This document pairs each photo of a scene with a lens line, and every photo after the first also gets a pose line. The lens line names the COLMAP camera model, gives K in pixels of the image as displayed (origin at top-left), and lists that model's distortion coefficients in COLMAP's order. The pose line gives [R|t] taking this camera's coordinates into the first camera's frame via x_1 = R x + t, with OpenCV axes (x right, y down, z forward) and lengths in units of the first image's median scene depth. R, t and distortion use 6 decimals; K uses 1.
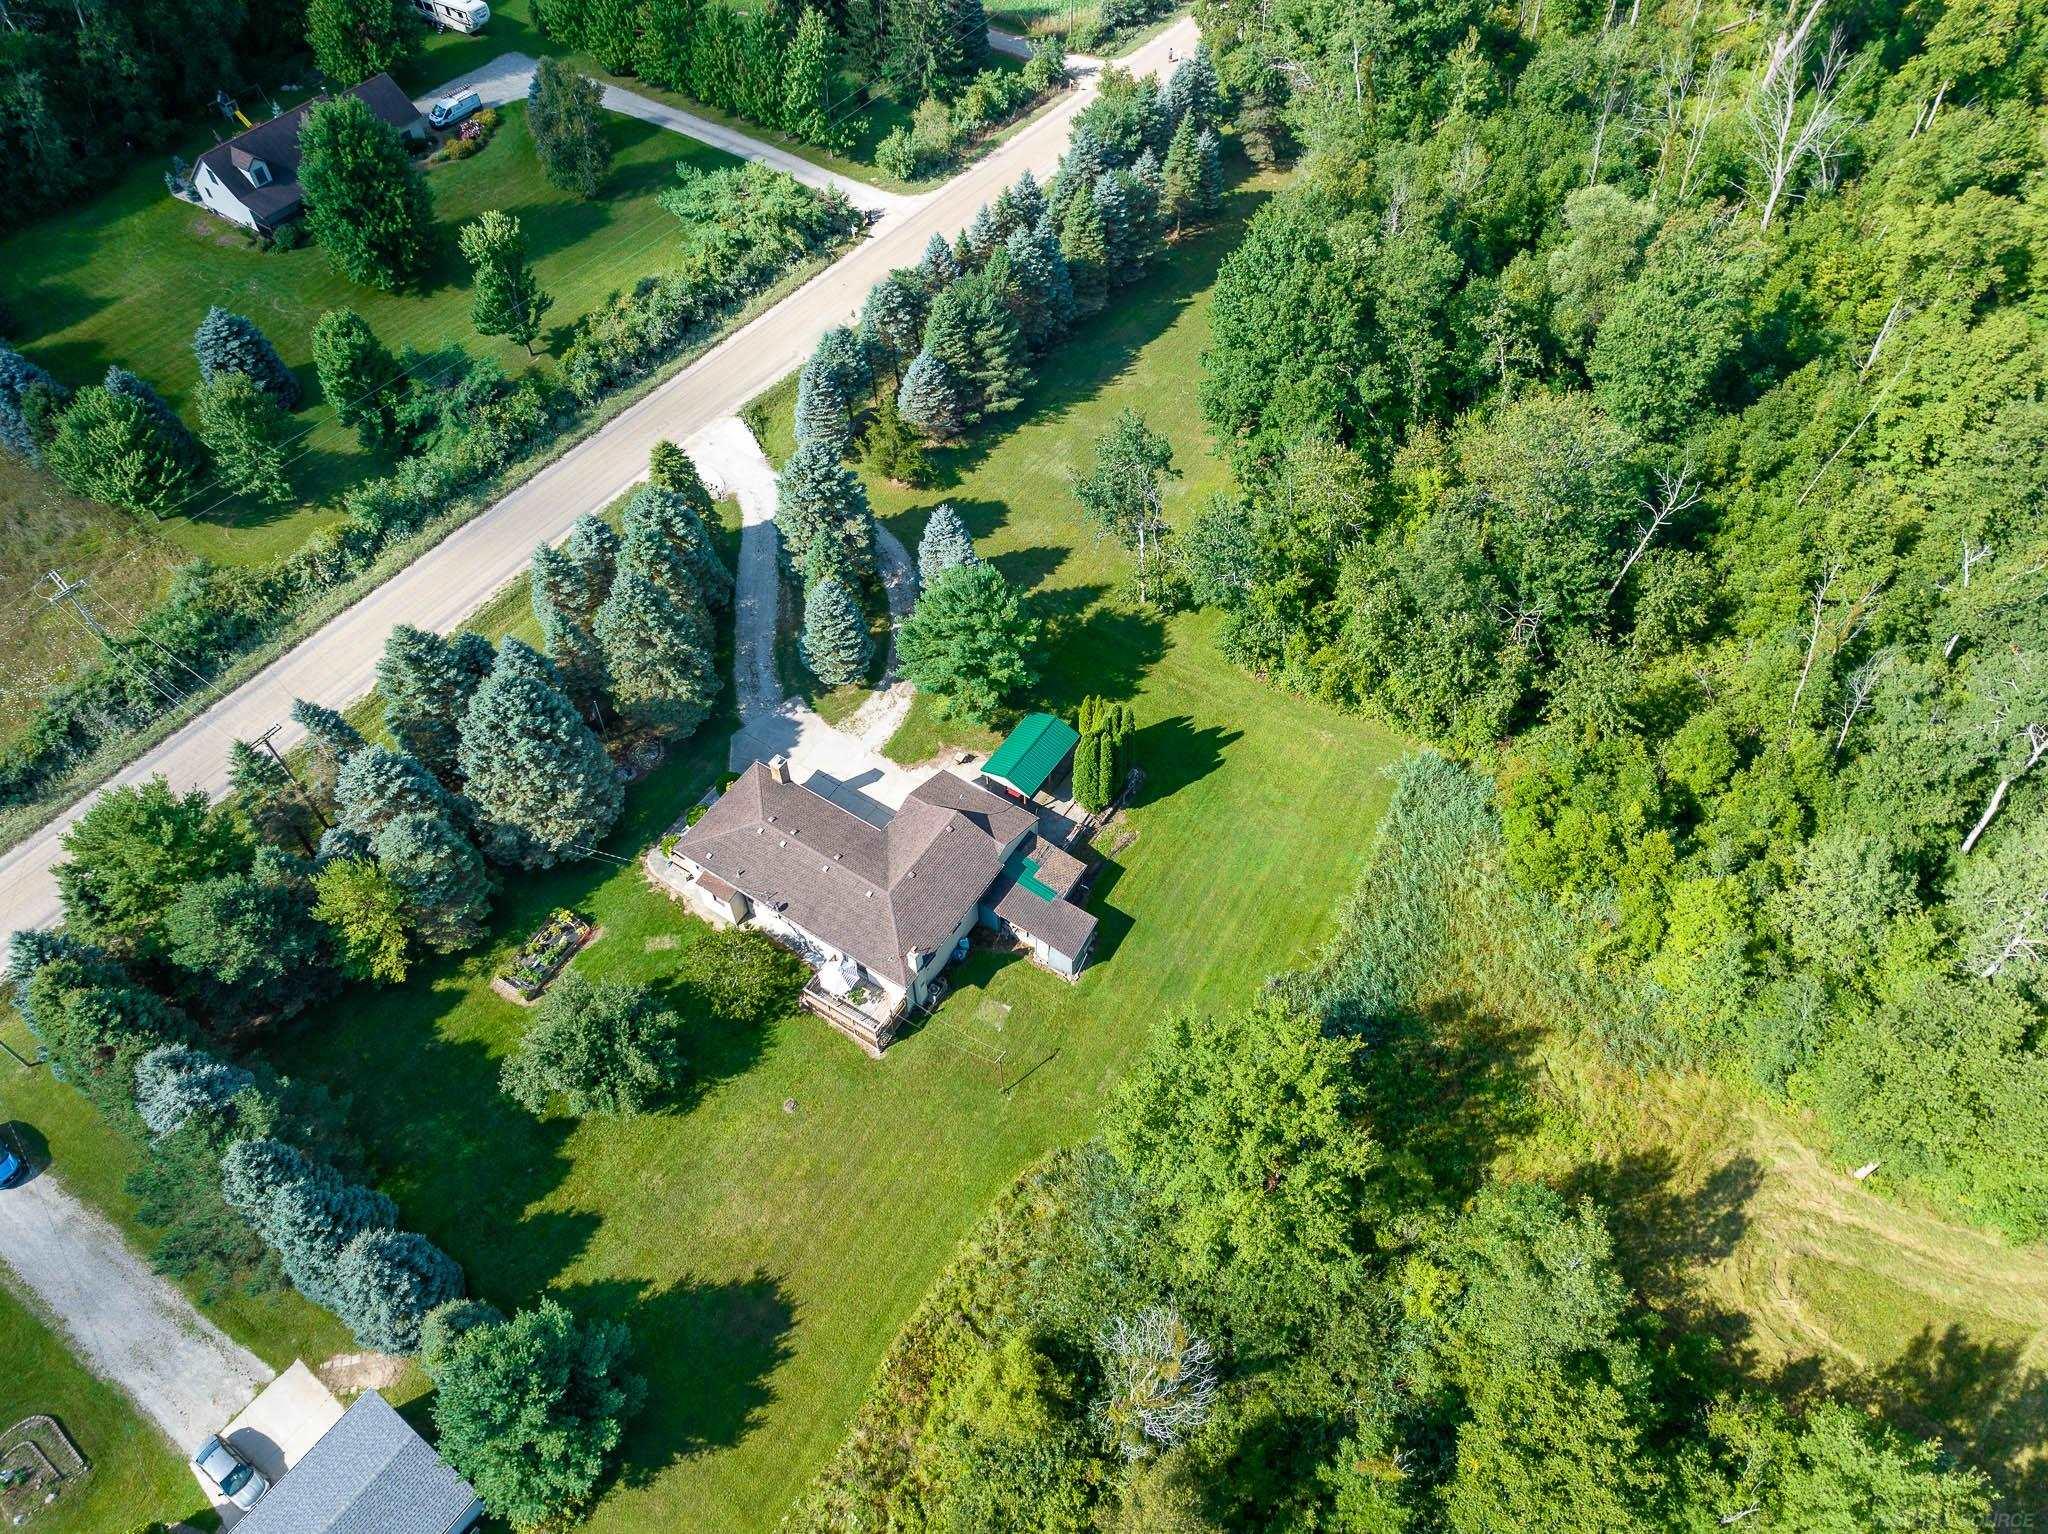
lens RADIAL K [[1429.8, 0, 1026.1], [0, 1429.8, 749.4], [0, 0, 1]] dist [-0.021882, -0.002461]
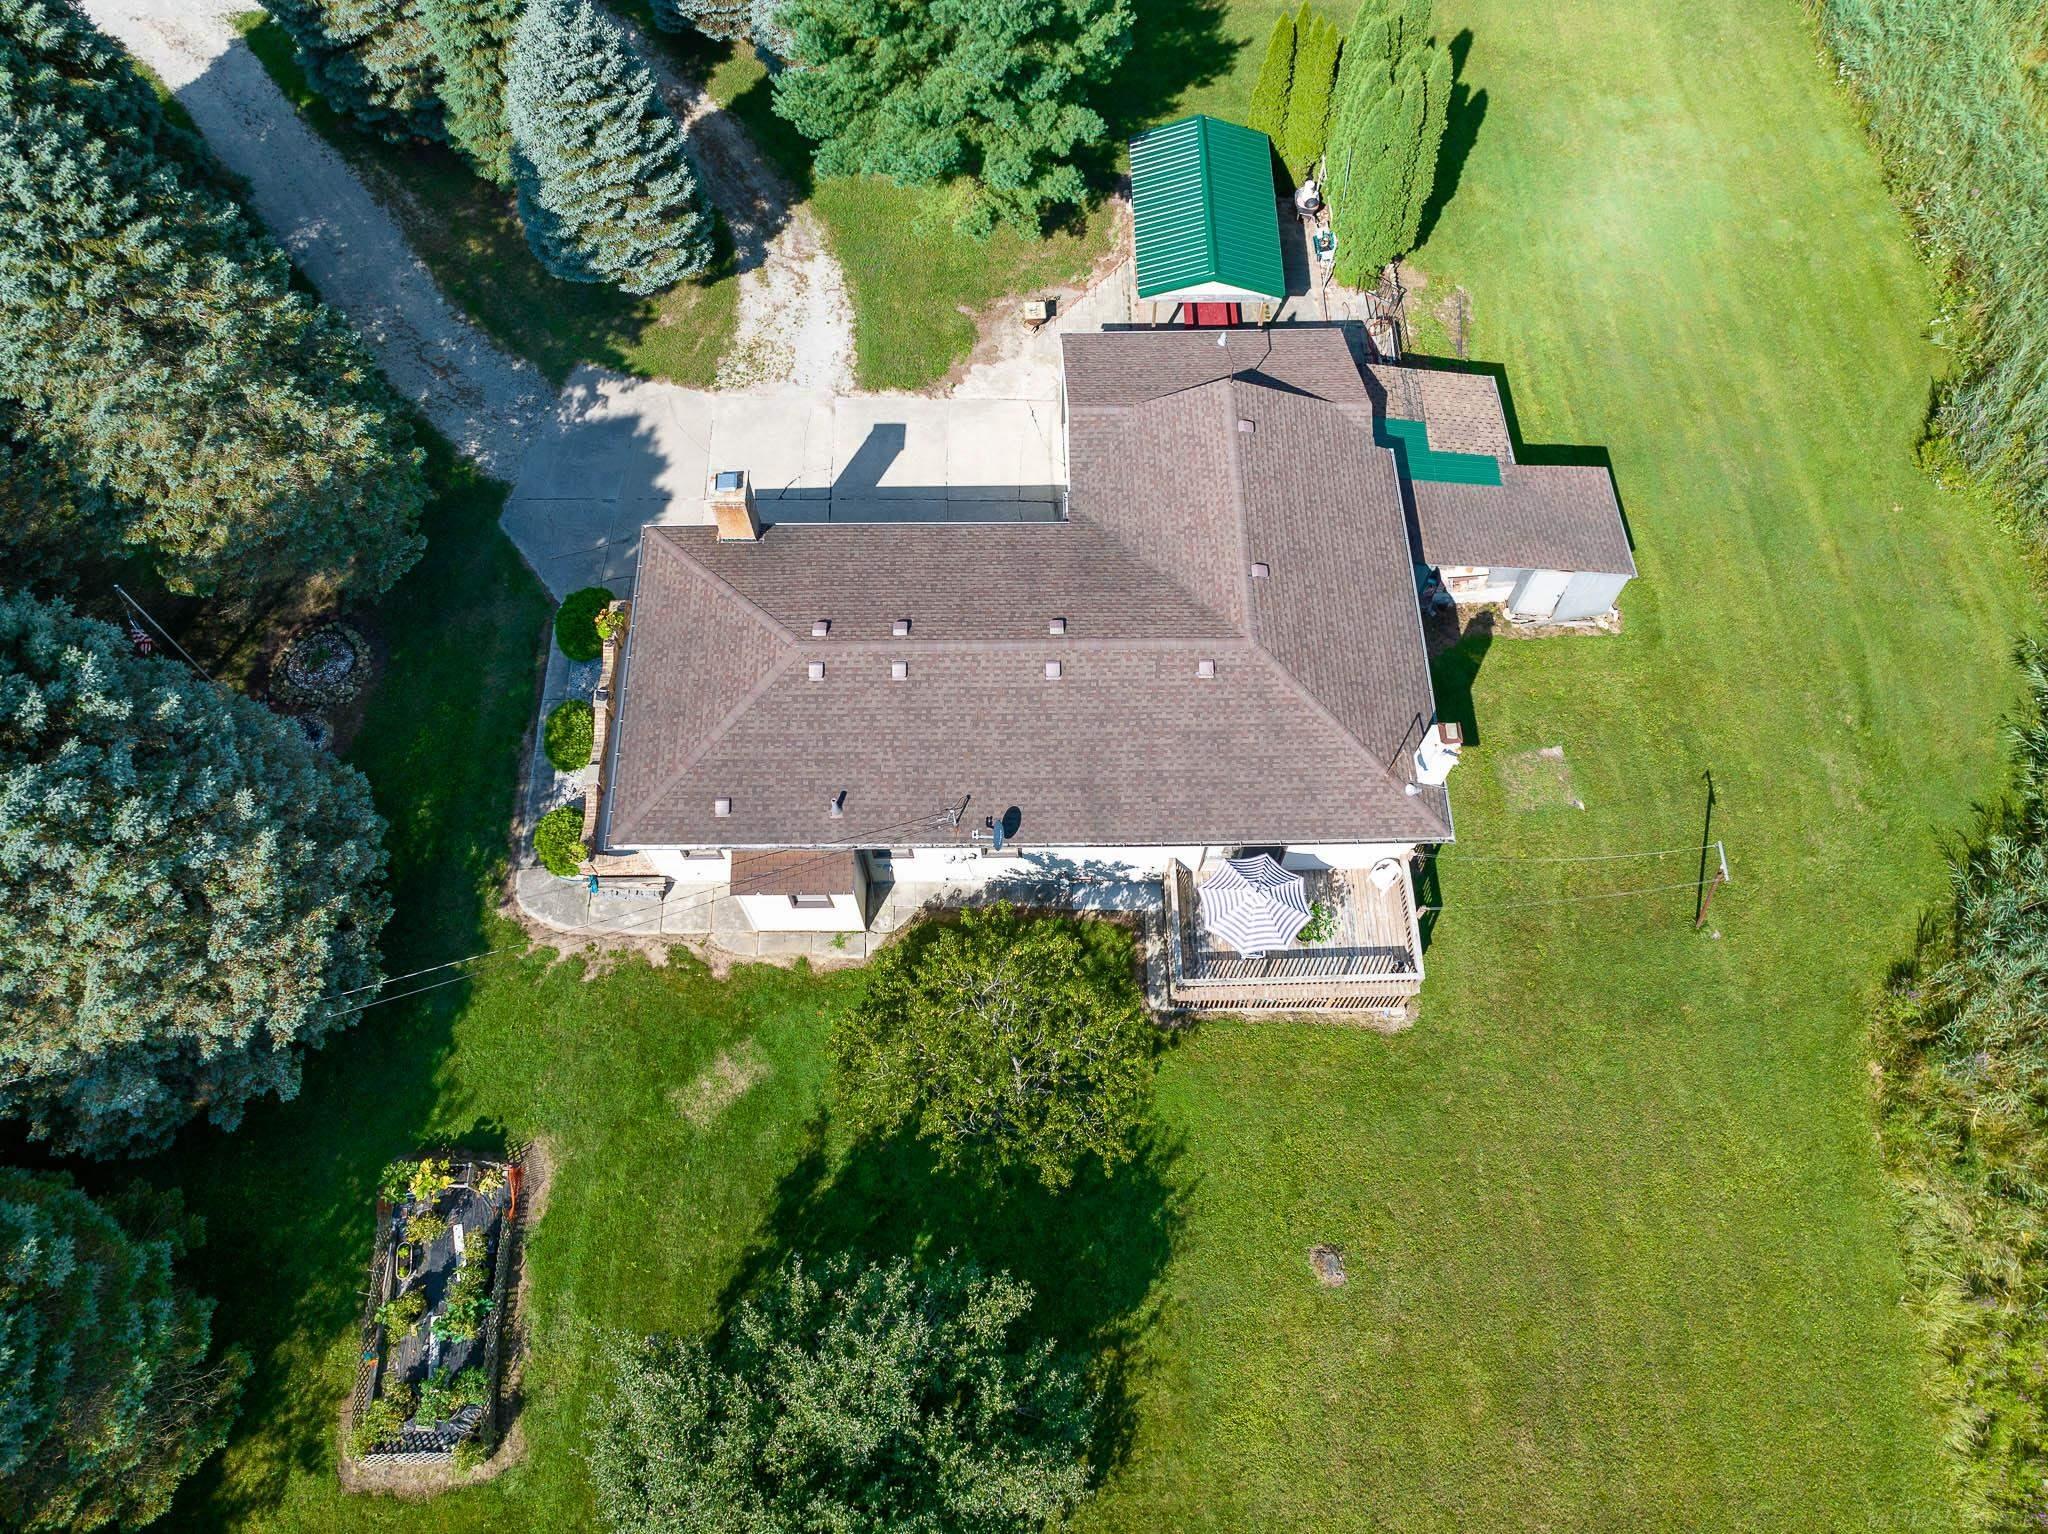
lens RADIAL K [[1458.0, 0, 1026.5], [0, 1458.0, 756.7], [0, 0, 1]] dist [-0.020983, 0.001584]
pose [[0.832245, -0.498565, 0.242492, -0.237509], [0.434580, 0.858244, 0.273053, -0.000238], [-0.344252, -0.121865, 0.930935, 0.641573]]
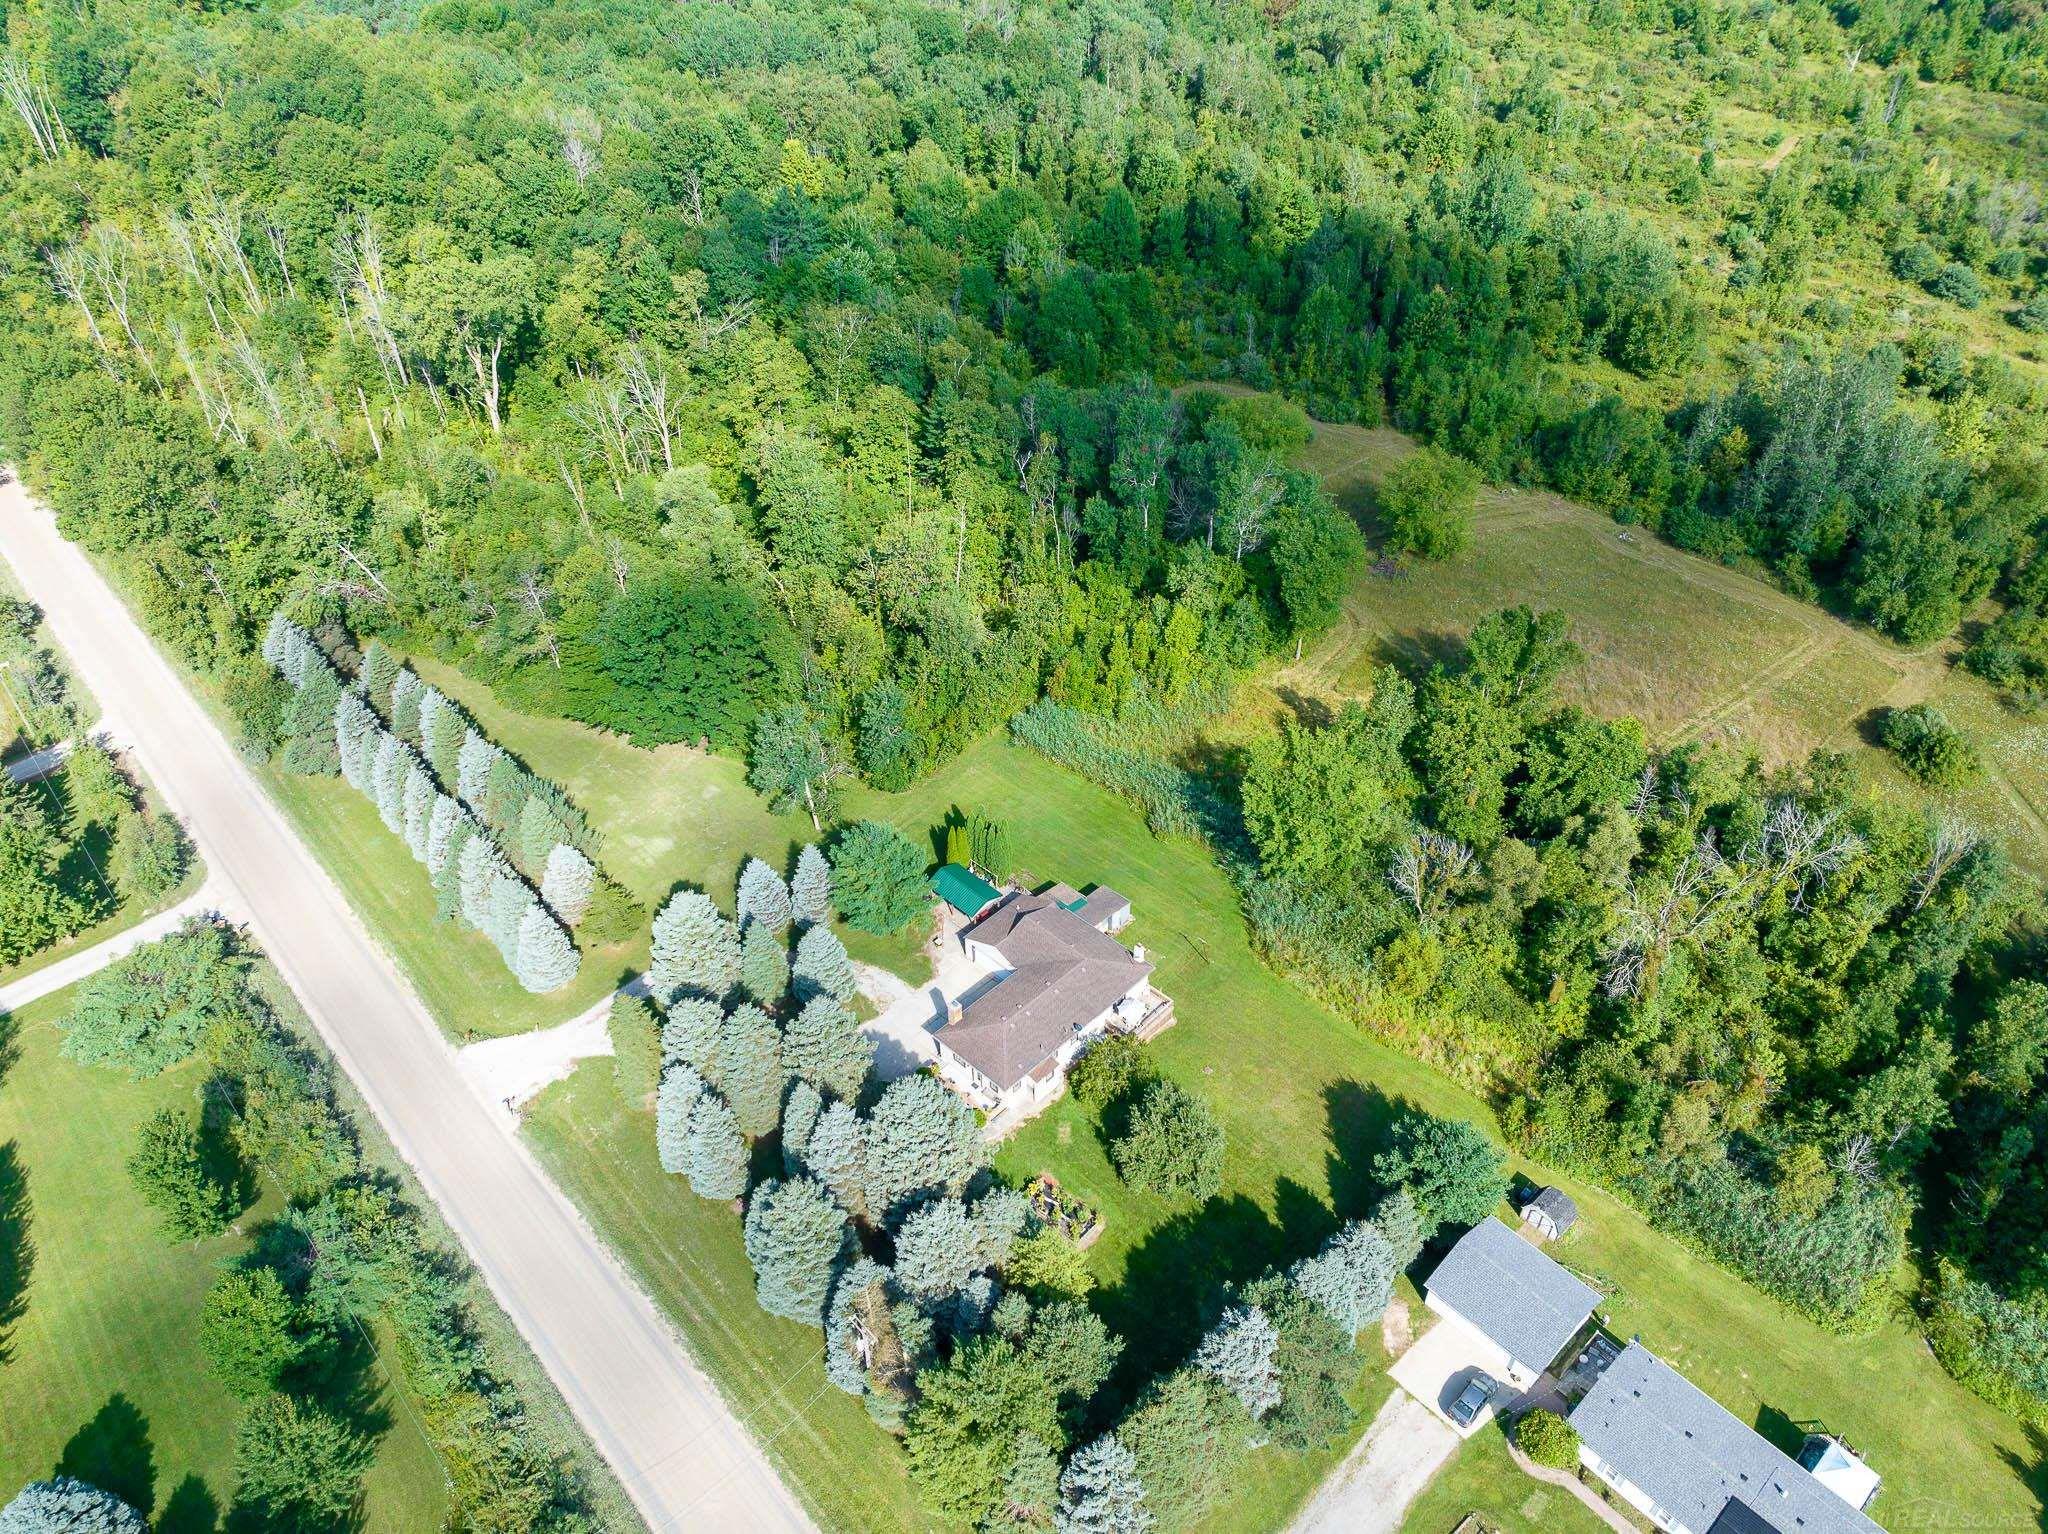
lens RADIAL K [[1429.8, 0, 1026.1], [0, 1429.8, 749.4], [0, 0, 1]] dist [-0.021882, -0.002461]
pose [[0.186961, -0.617306, 0.764185, -1.011842], [0.775791, 0.570000, 0.270644, -0.423851], [-0.602656, 0.542248, 0.585468, 0.095478]]
